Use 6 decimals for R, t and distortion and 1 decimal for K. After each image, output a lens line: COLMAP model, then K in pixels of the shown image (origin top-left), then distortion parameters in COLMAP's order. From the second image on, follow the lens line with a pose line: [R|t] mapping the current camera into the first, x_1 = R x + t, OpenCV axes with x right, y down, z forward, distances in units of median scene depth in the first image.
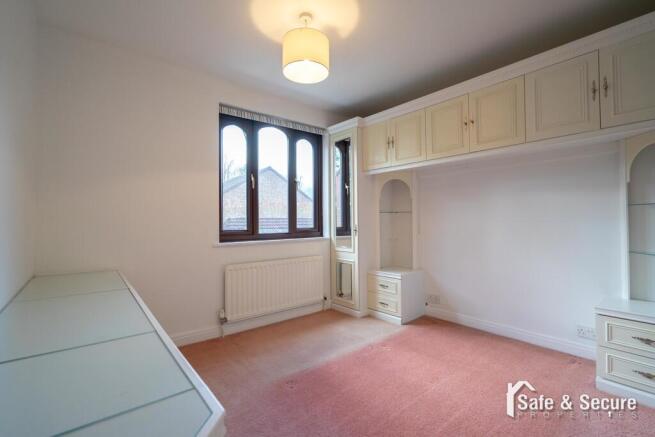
lens RADIAL K [[296.4, 0, 327.7], [0, 296.4, 214.5], [0, 0, 1]] dist [0.001071, -0.000081]
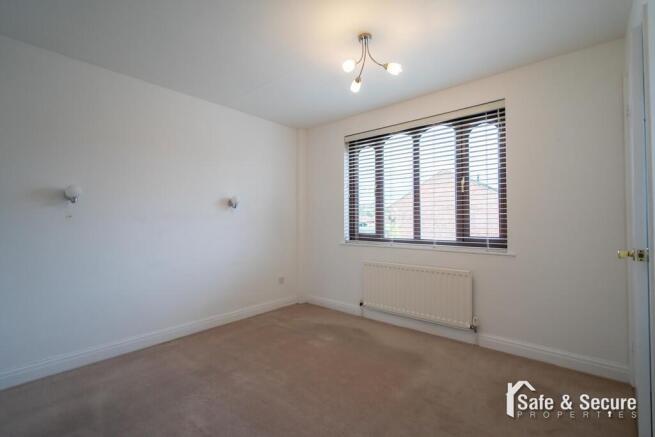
lens RADIAL K [[296.4, 0, 327.7], [0, 296.4, 214.5], [0, 0, 1]] dist [0.001071, -0.000081]
pose [[0.174486, -0.012500, -0.984580, 0.763108], [0.016151, 0.999821, -0.009831, -0.010746], [0.984527, -0.014187, 0.174657, 0.563119]]
